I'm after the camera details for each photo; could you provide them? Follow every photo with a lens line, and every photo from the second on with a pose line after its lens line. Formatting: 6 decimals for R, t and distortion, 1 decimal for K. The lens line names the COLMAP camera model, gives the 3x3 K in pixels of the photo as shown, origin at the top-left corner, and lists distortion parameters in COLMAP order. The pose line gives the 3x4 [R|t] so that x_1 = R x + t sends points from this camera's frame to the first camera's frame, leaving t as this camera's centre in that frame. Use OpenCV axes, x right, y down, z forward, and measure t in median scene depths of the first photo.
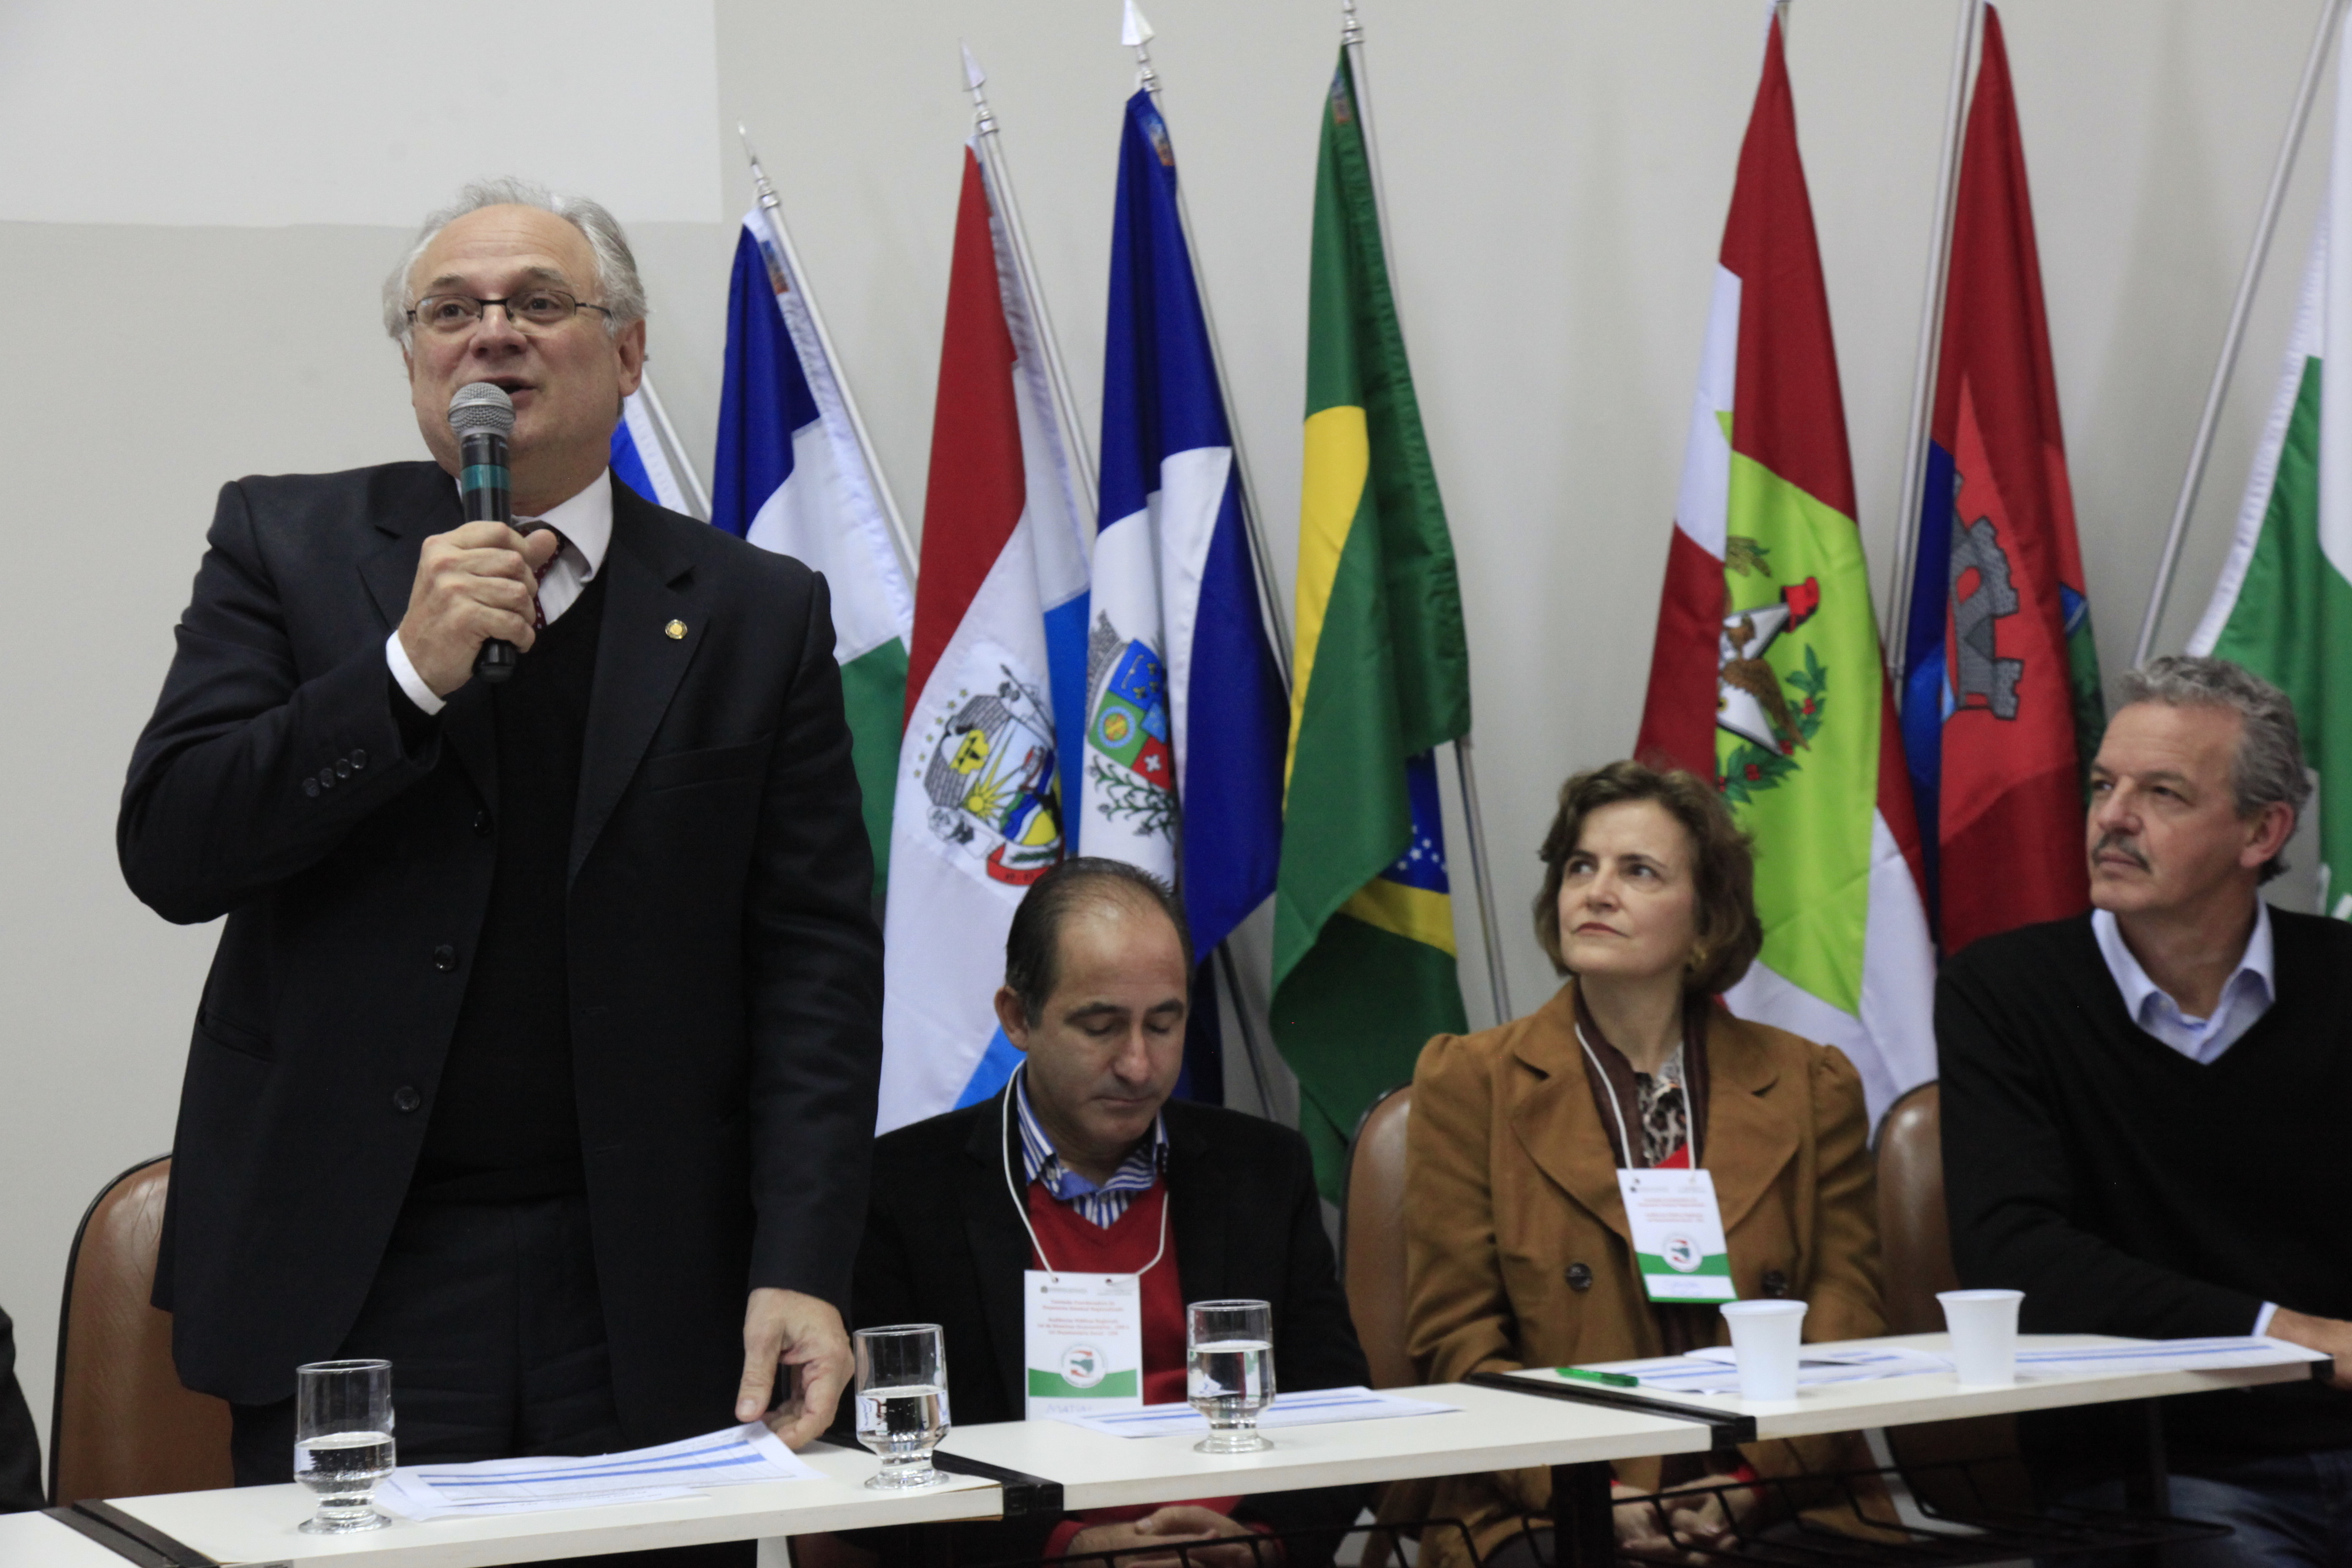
lens RADIAL K [[3936.6, 0, 1278.3], [0, 3936.6, 783.2], [0, 0, 1]] dist [0.334063, 0.032550]
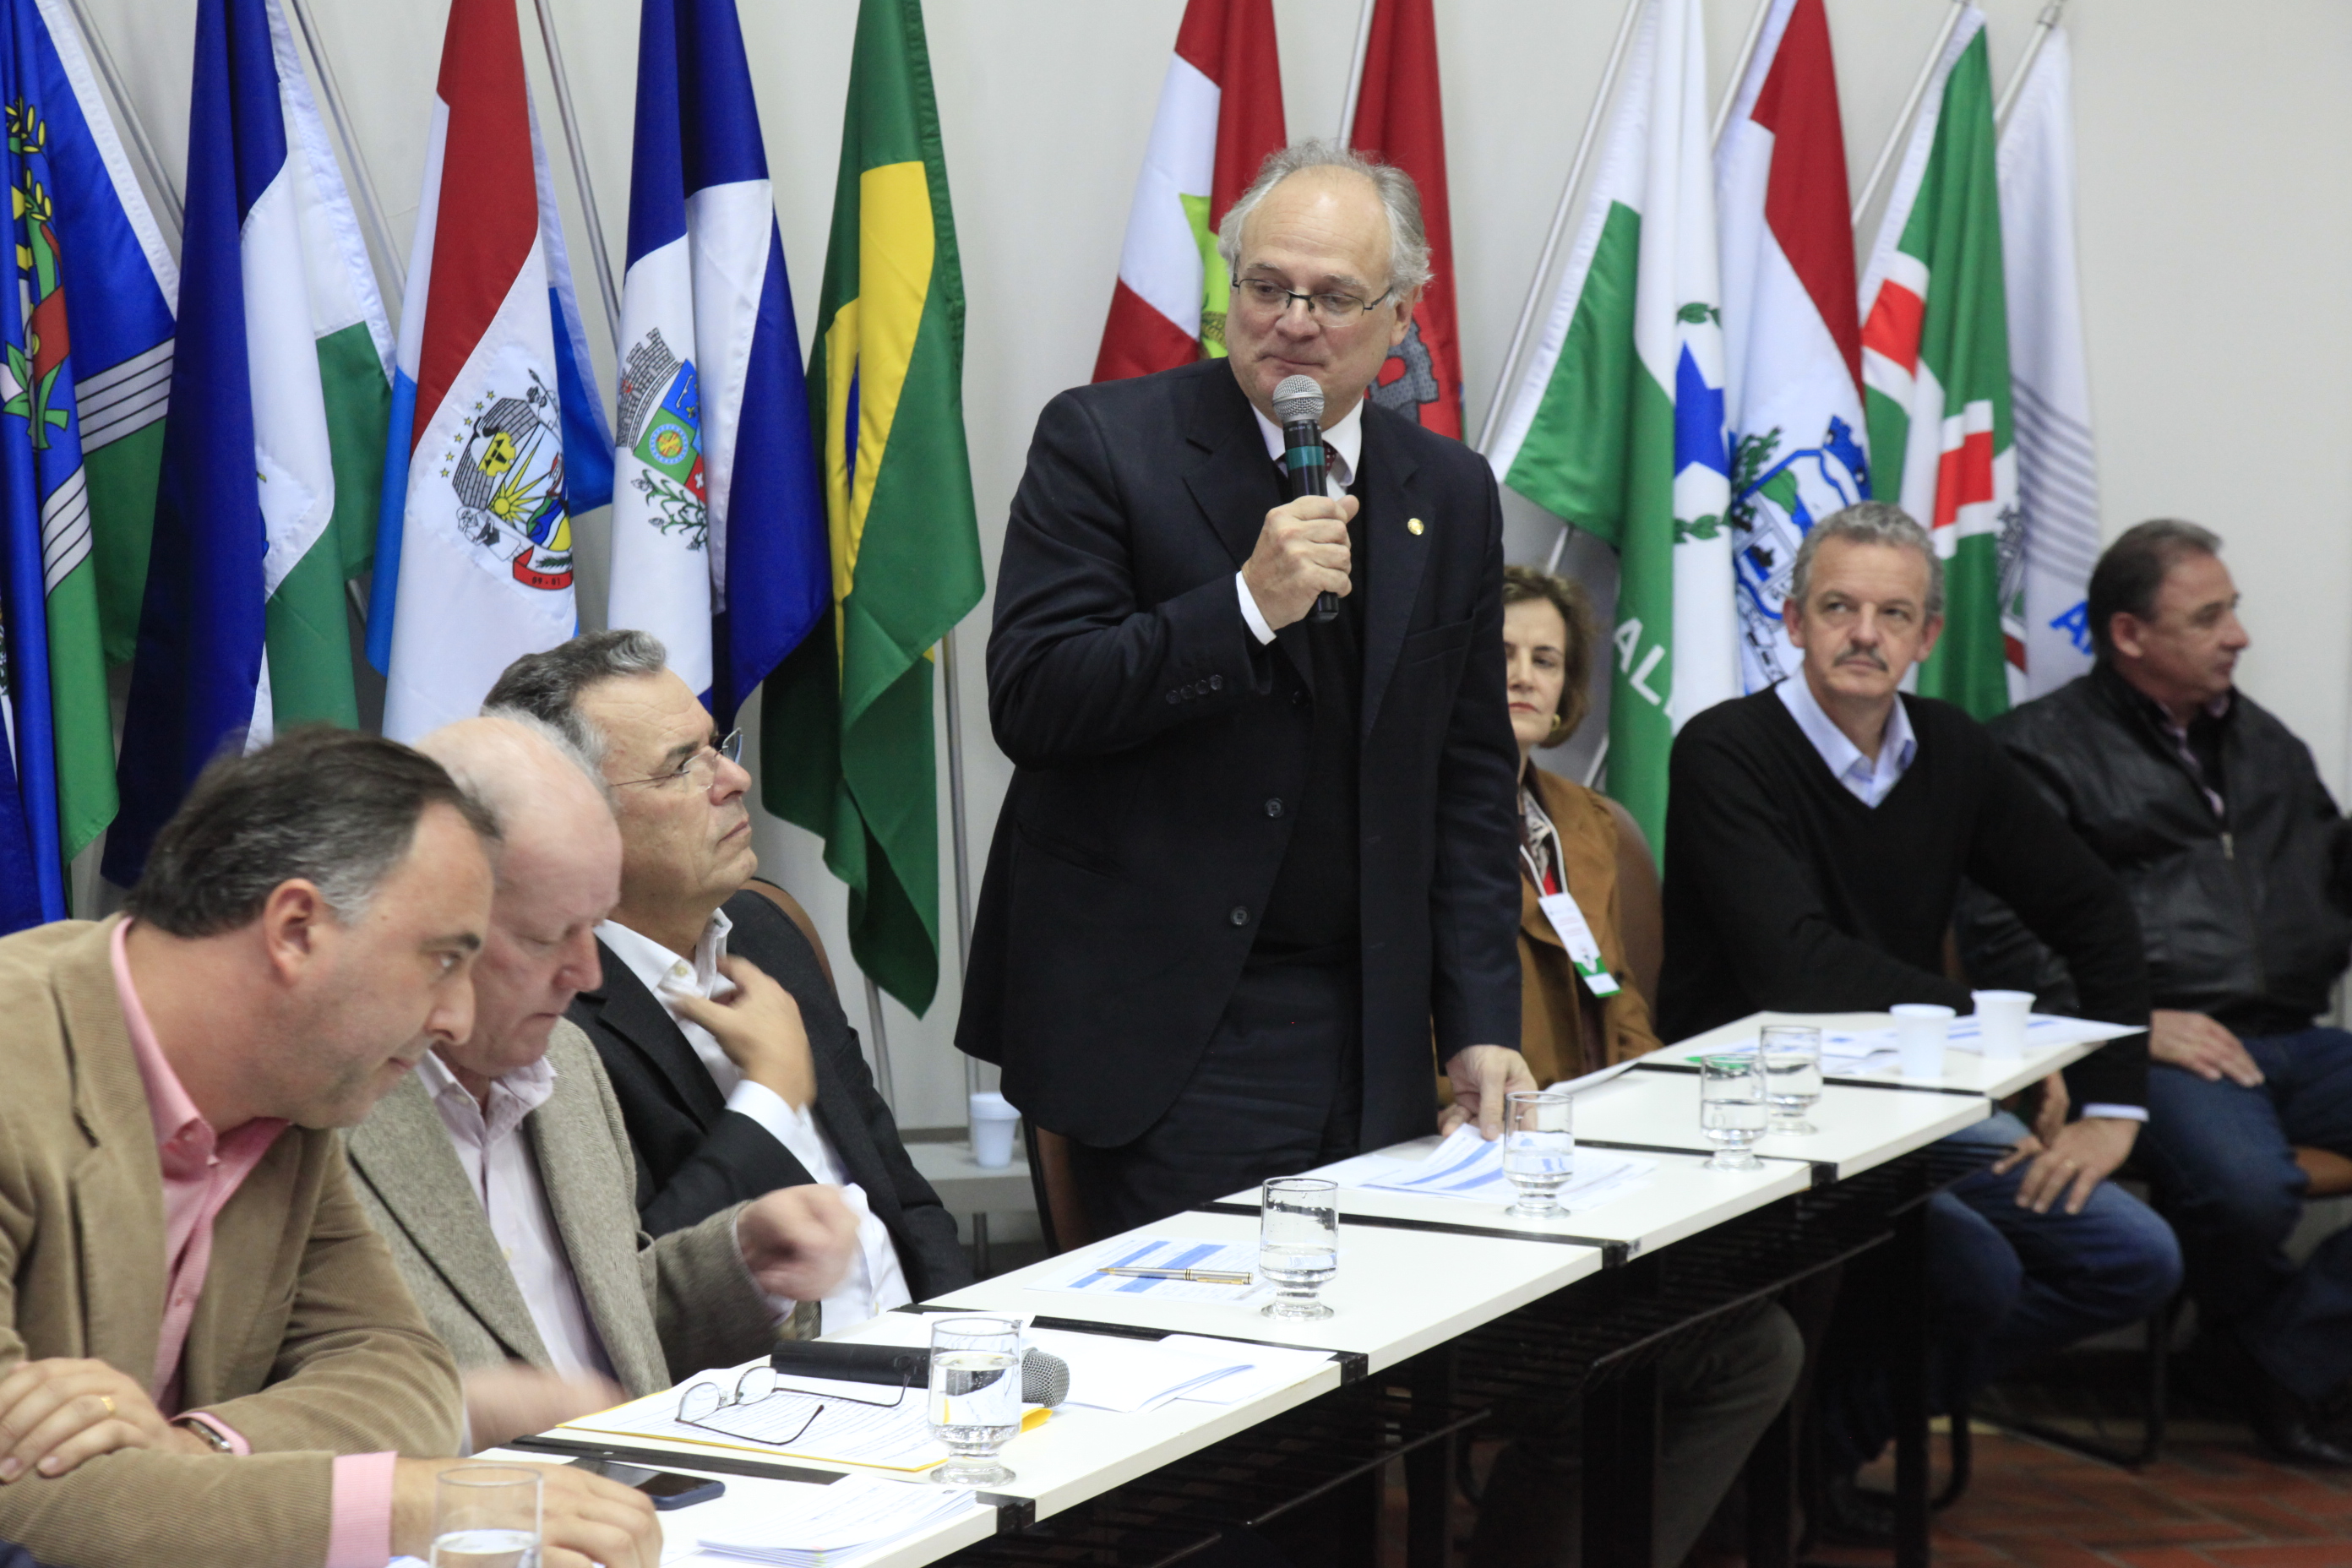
lens RADIAL K [[5131.9, 0, 1235.1], [0, 5131.9, 791.6], [0, 0, 1]] dist [0.369080, 0.109069]
pose [[0.768096, -0.002663, 0.640329, -0.785328], [-0.078061, 0.992144, 0.097763, -0.066904], [-0.635558, -0.125076, 0.761854, -0.141646]]
